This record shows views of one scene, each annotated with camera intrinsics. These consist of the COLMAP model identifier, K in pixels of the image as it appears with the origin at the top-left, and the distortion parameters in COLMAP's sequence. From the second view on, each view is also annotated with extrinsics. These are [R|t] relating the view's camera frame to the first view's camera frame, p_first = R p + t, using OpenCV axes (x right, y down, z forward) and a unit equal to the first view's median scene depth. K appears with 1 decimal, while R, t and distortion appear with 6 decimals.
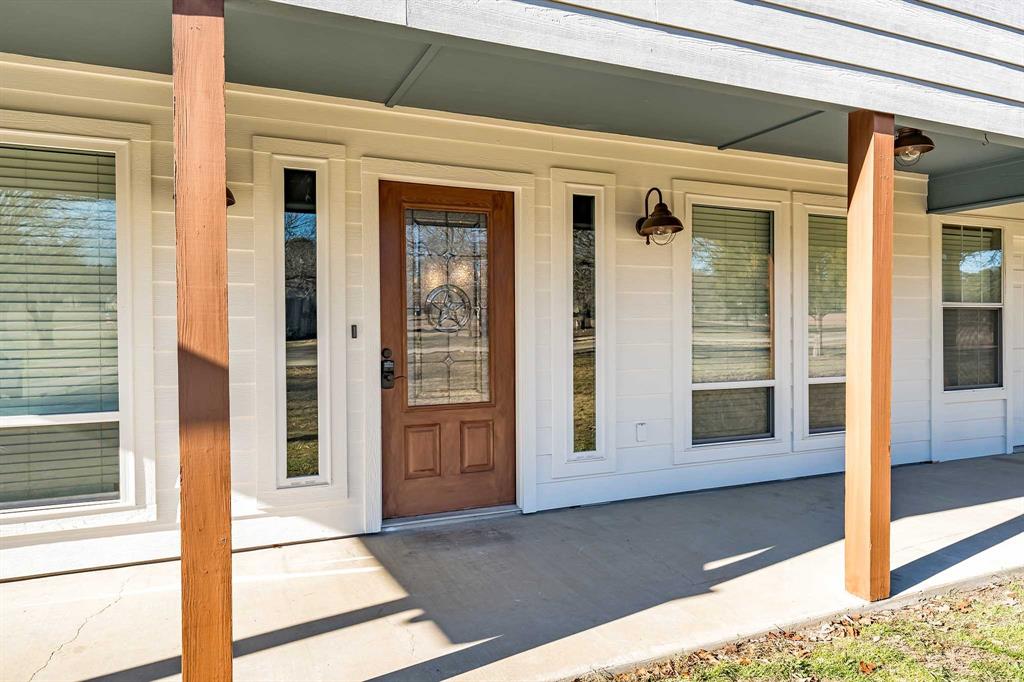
lens RADIAL K [[673.7, 0, 511.7], [0, 673.7, 344.2], [0, 0, 1]] dist [-0.001736, 0.000099]
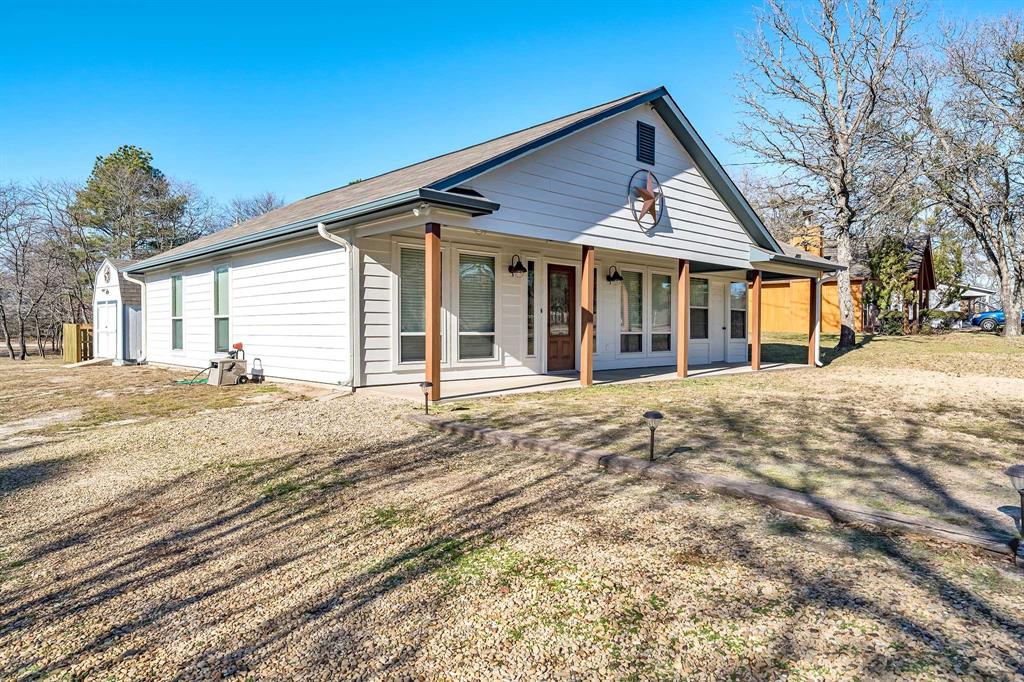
lens RADIAL K [[657.2, 0, 512.6], [0, 657.2, 336.7], [0, 0, 1]] dist [-0.001378, 0.000063]
pose [[0.938503, 0.011701, 0.345071, -1.258654], [-0.012598, 0.999921, 0.000355, 0.091378], [-0.345040, -0.004681, 0.938576, -1.651360]]
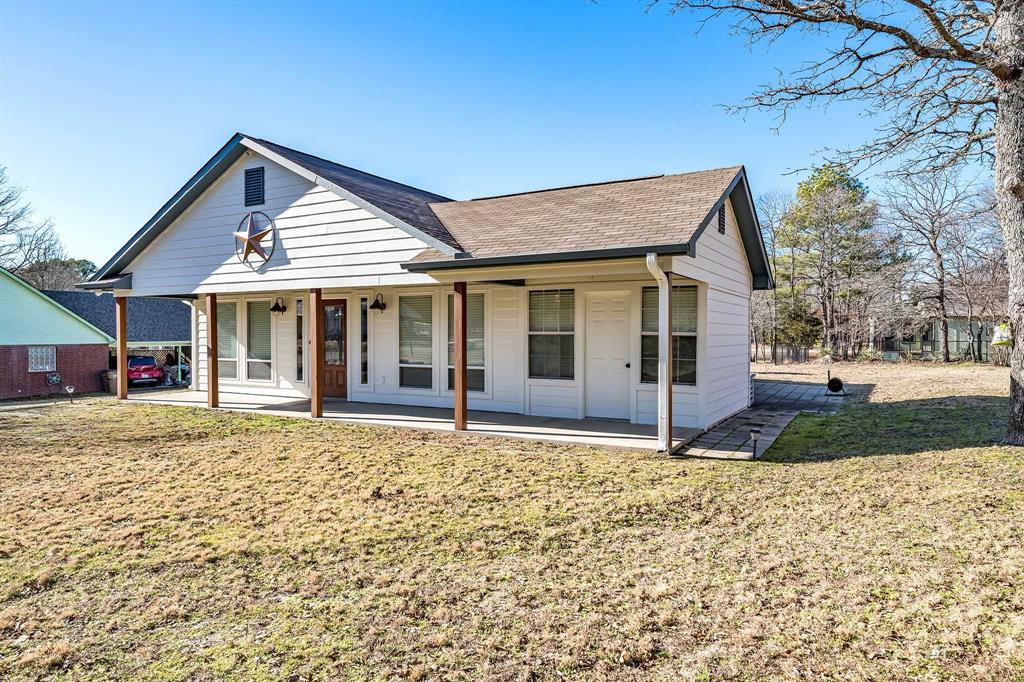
lens RADIAL K [[657.2, 0, 512.6], [0, 657.2, 338.2], [0, 0, 1]] dist [-0.001378, 0.000063]
pose [[0.594942, 0.020932, -0.803496, 2.846667], [-0.012736, 0.999781, 0.016616, -0.099775], [0.803668, 0.000348, 0.595078, -0.202733]]
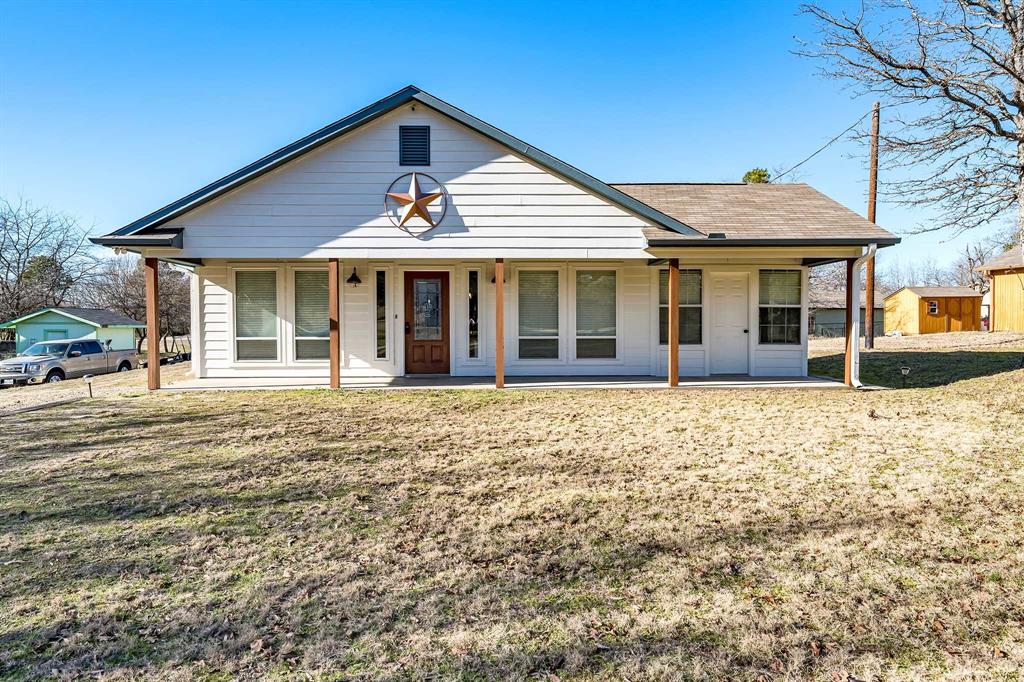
lens RADIAL K [[657.2, 0, 513.4], [0, 657.2, 337.9], [0, 0, 1]] dist [-0.001378, 0.000063]
pose [[0.925298, 0.018539, -0.378789, 1.369401], [-0.011708, 0.999725, 0.020329, 0.011757], [0.379061, -0.014375, 0.925260, -1.610910]]
